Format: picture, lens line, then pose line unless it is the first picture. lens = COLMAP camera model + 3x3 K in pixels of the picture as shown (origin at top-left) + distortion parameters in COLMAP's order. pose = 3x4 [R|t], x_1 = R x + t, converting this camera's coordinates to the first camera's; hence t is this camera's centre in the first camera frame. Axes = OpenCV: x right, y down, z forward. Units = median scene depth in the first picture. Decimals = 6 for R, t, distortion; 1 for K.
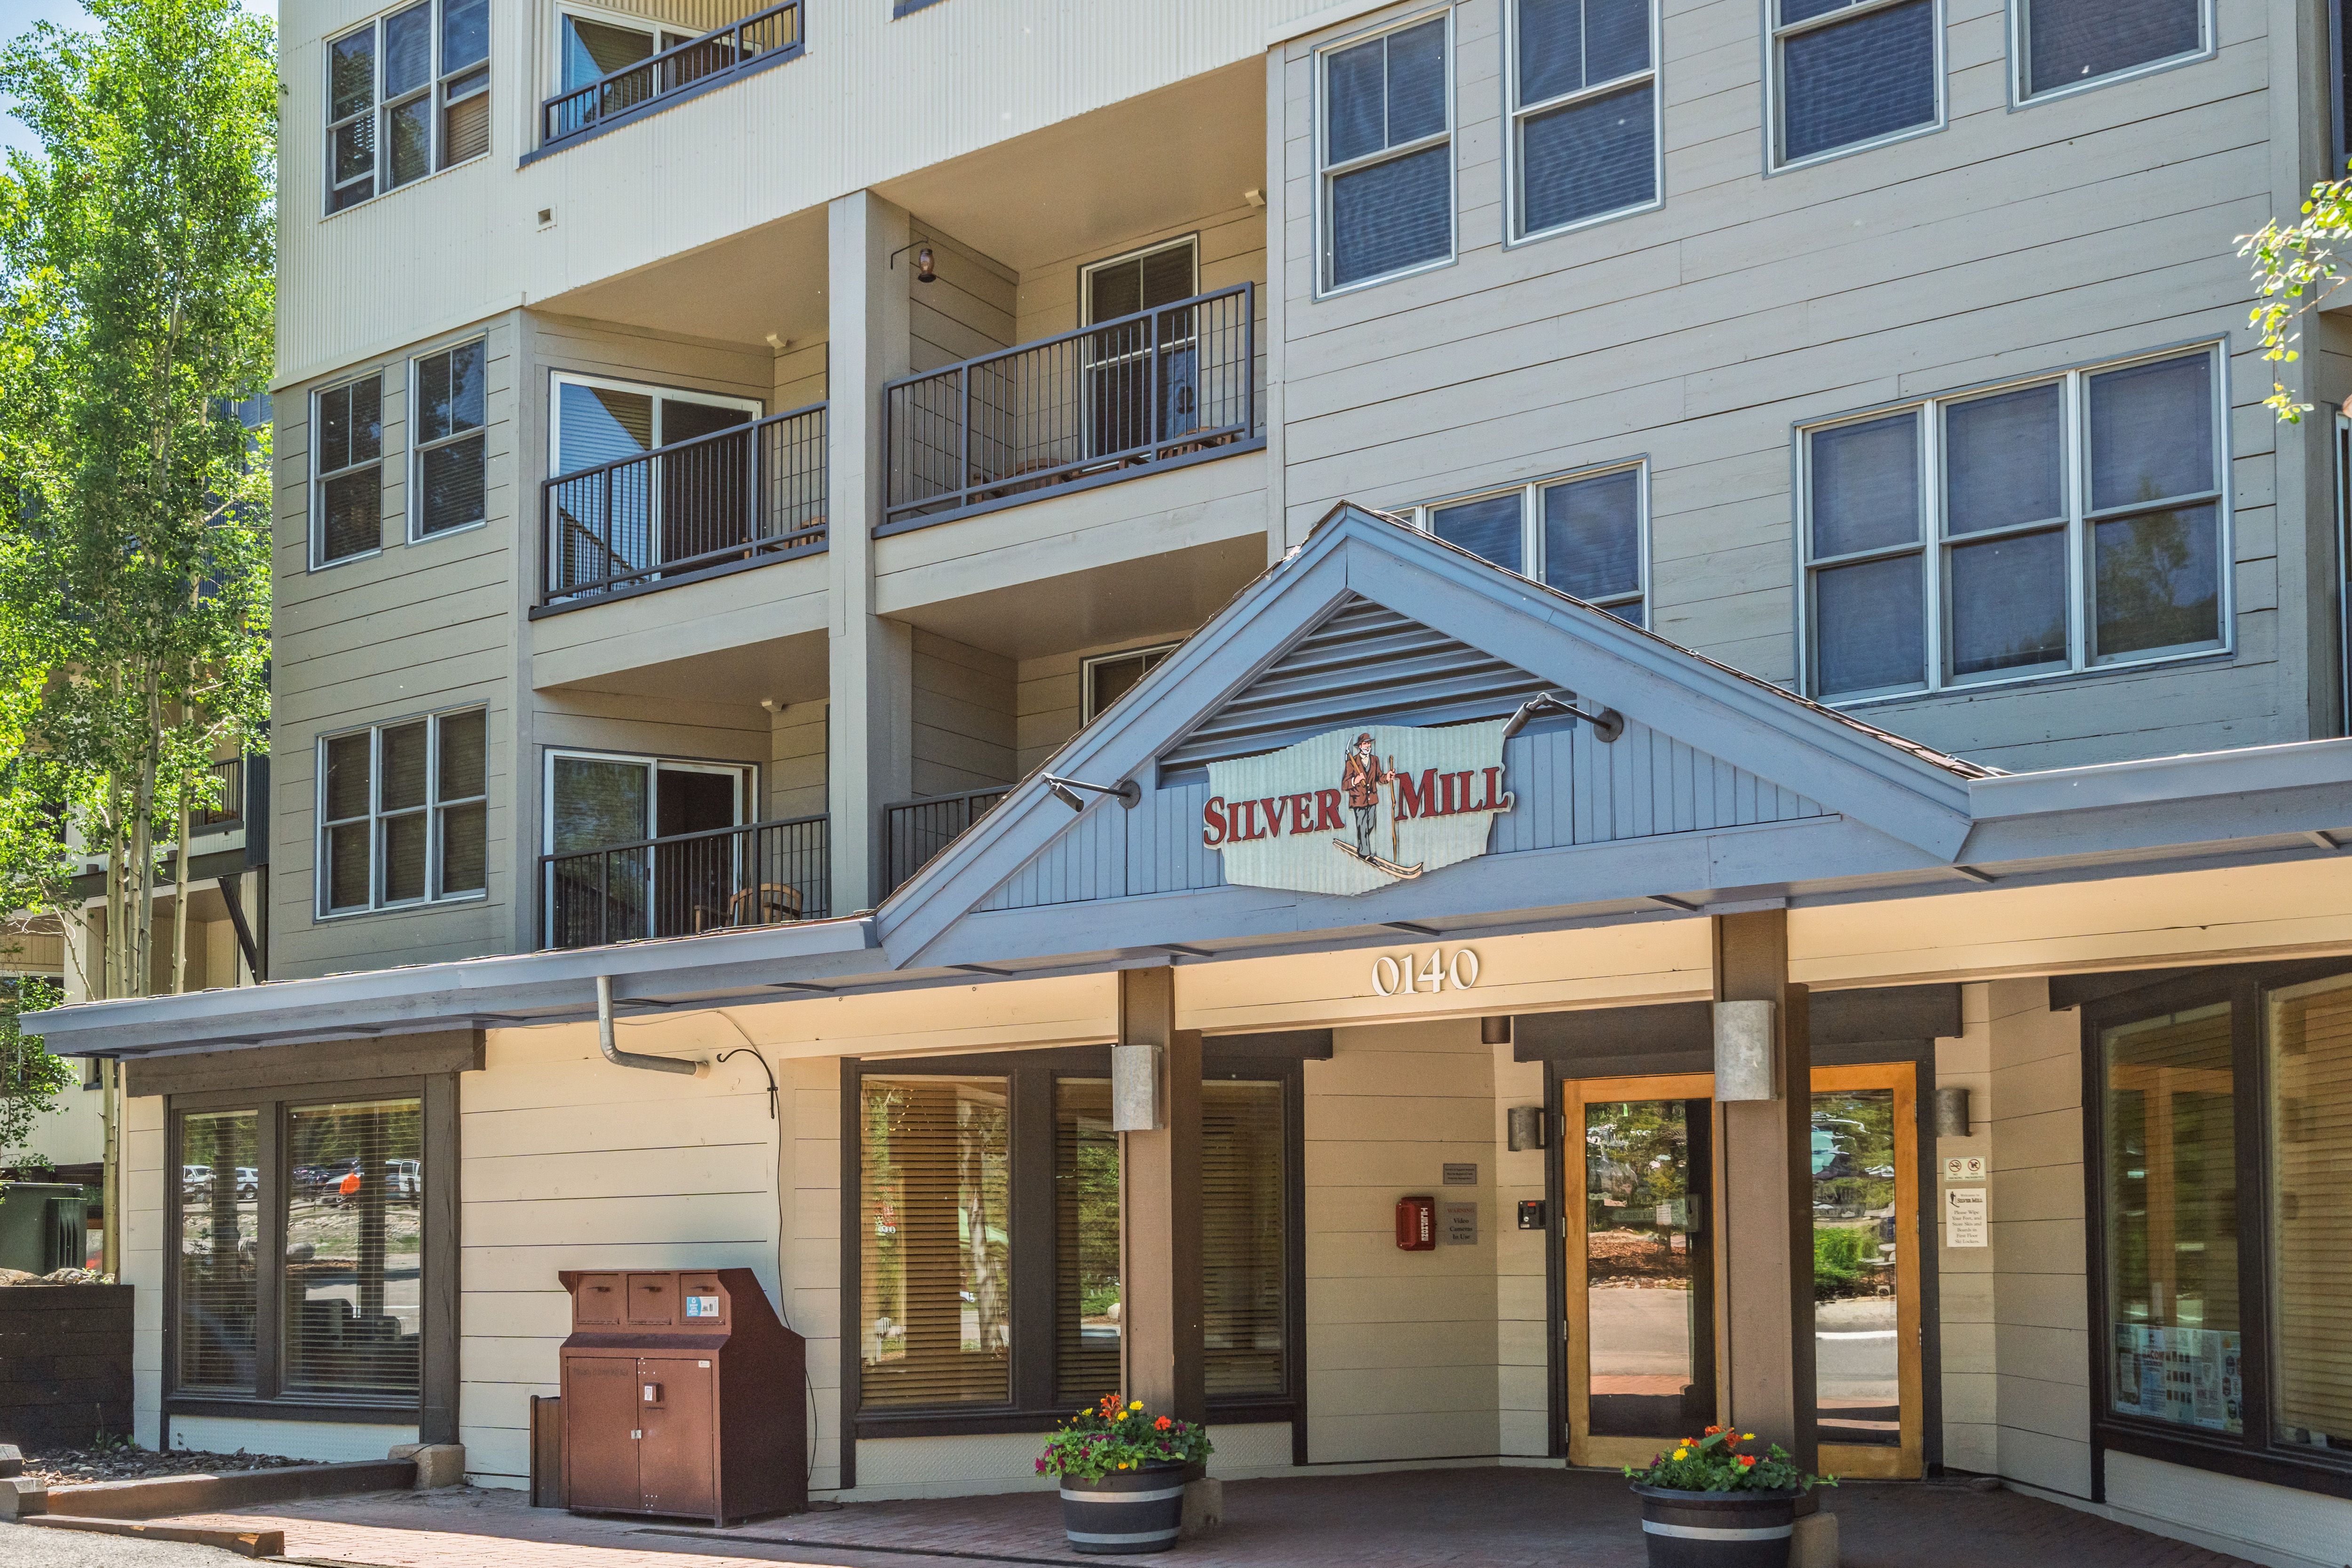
lens RADIAL K [[2357.1, 0, 1175.8], [0, 2357.1, 750.1], [0, 0, 1]] dist [0.003775, 0.002625]
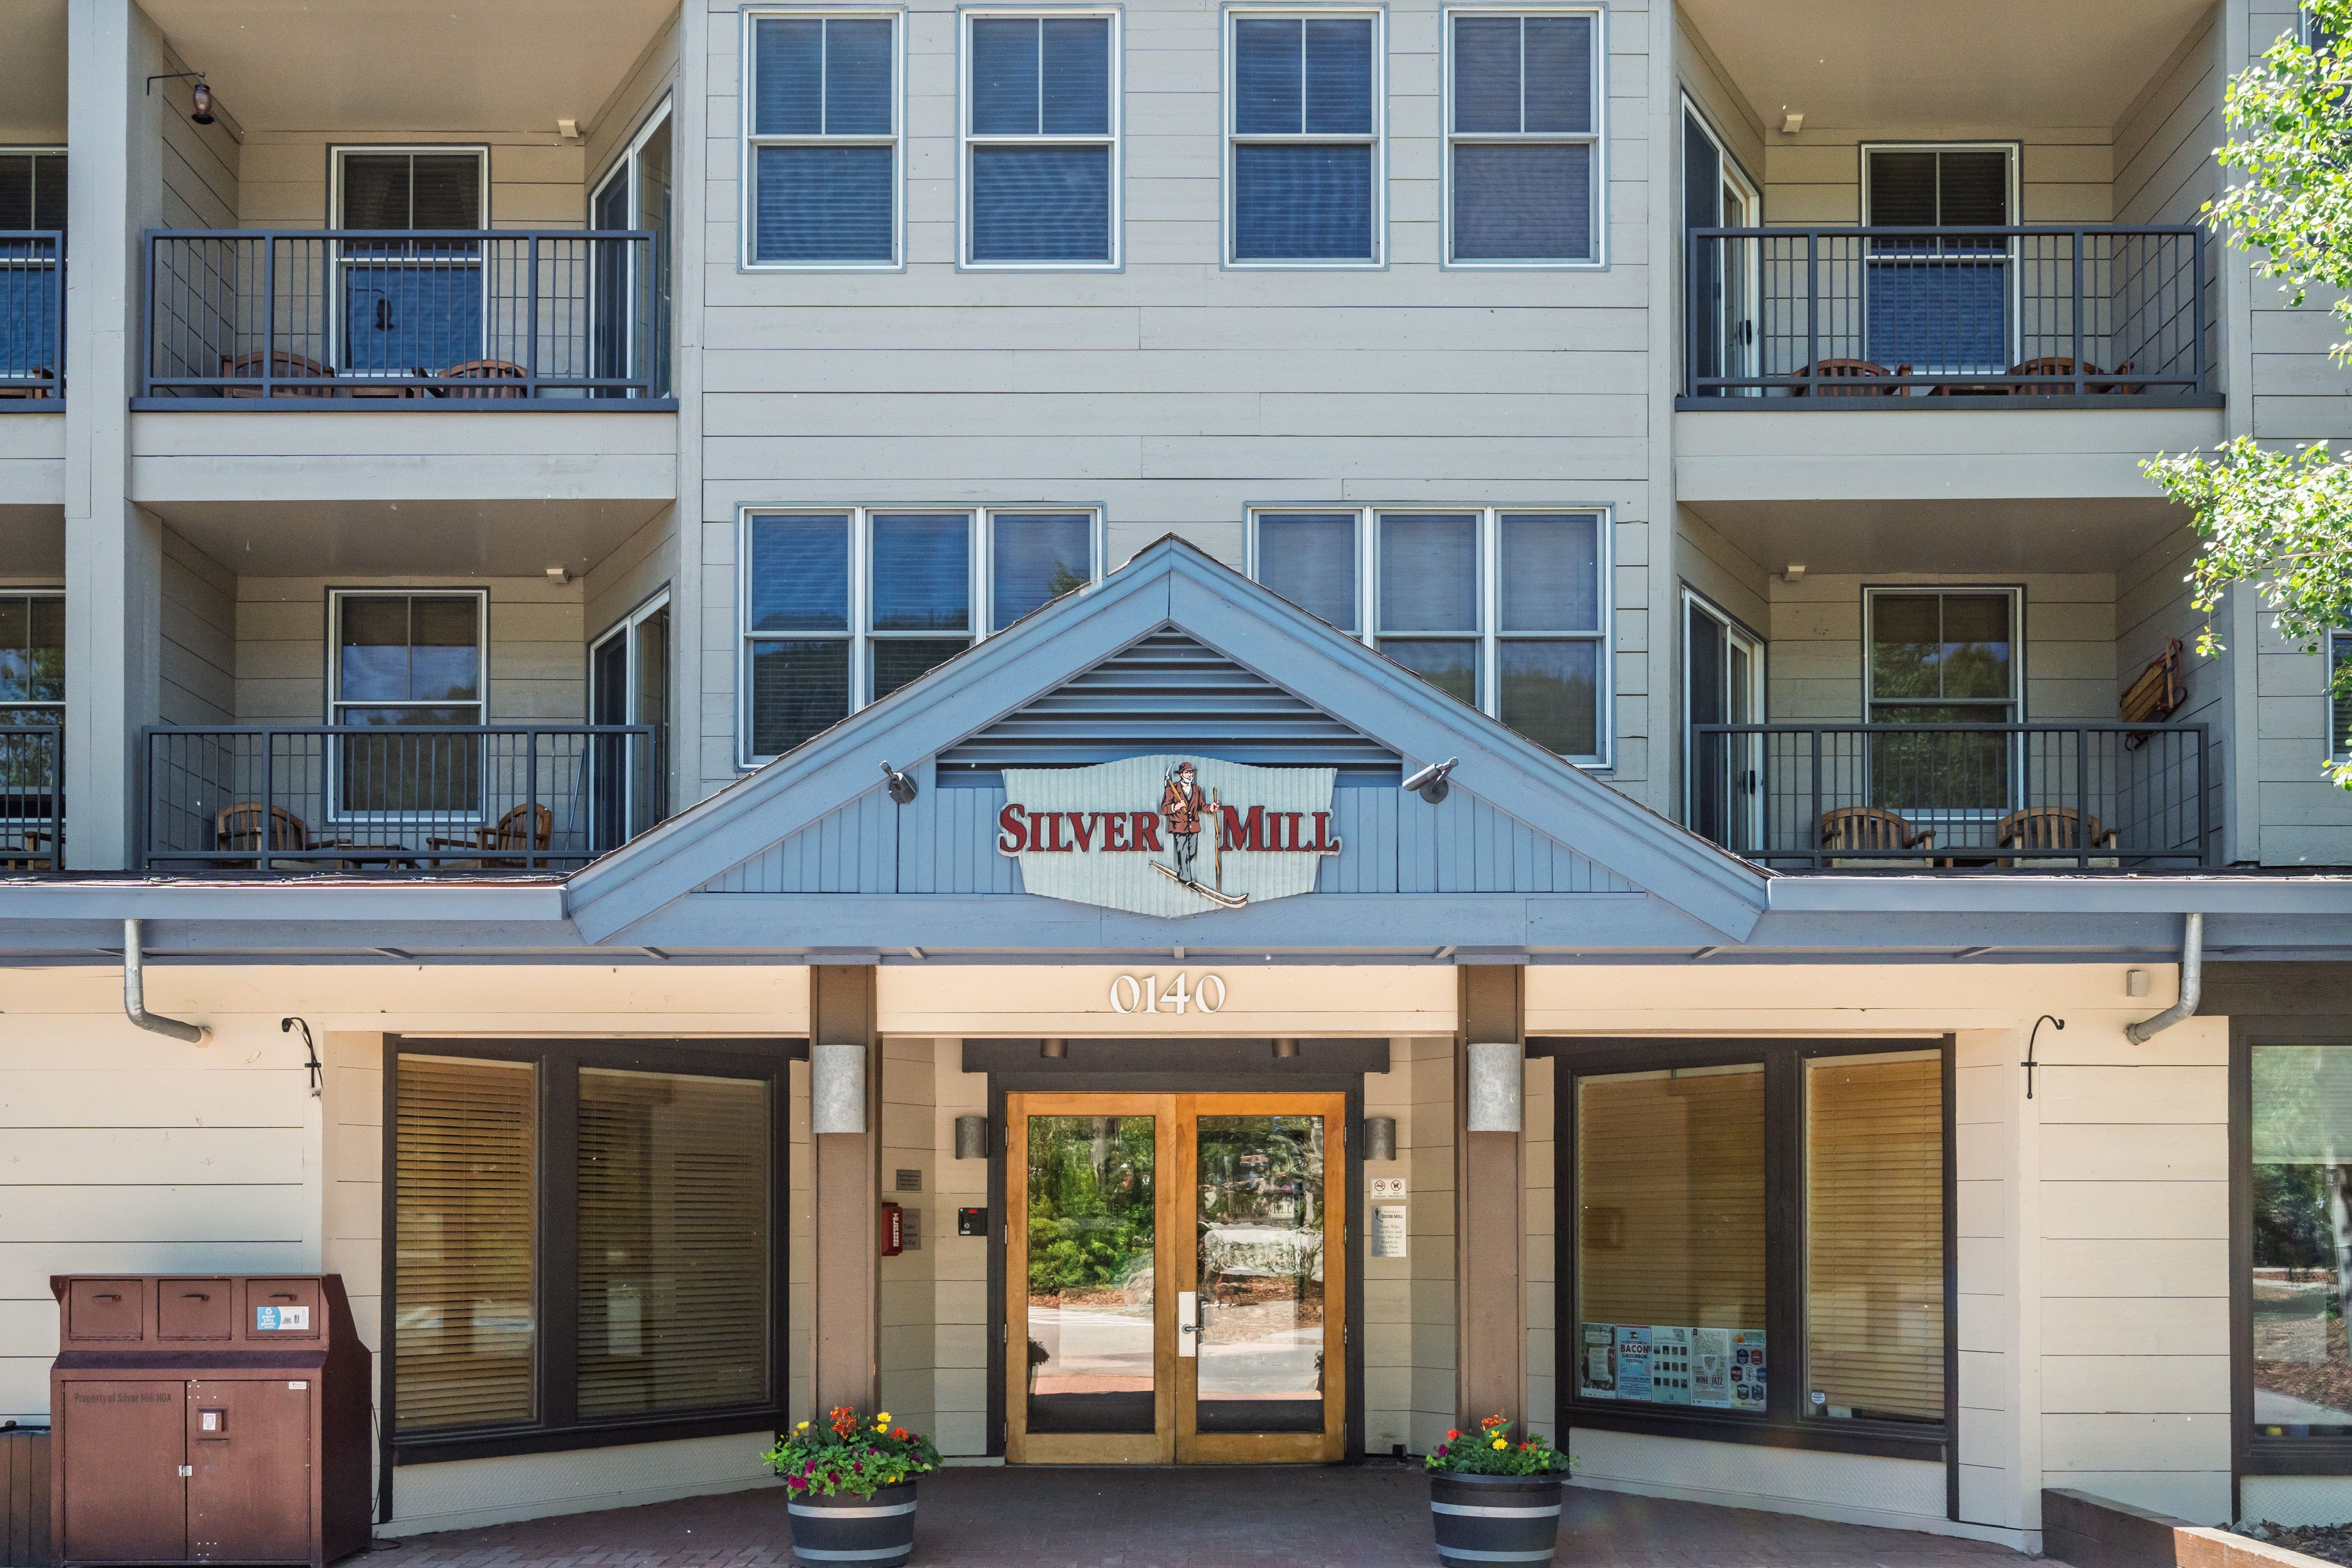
lens RADIAL K [[2373.1, 0, 1176.0], [0, 2373.1, 784.0], [0, 0, 1]] dist [-0.000577, 0.010669]
pose [[0.823191, 0.117055, 0.555567, -0.436733], [-0.126860, 0.991699, -0.020975, 0.021548], [-0.553411, -0.053213, 0.831207, 0.118485]]
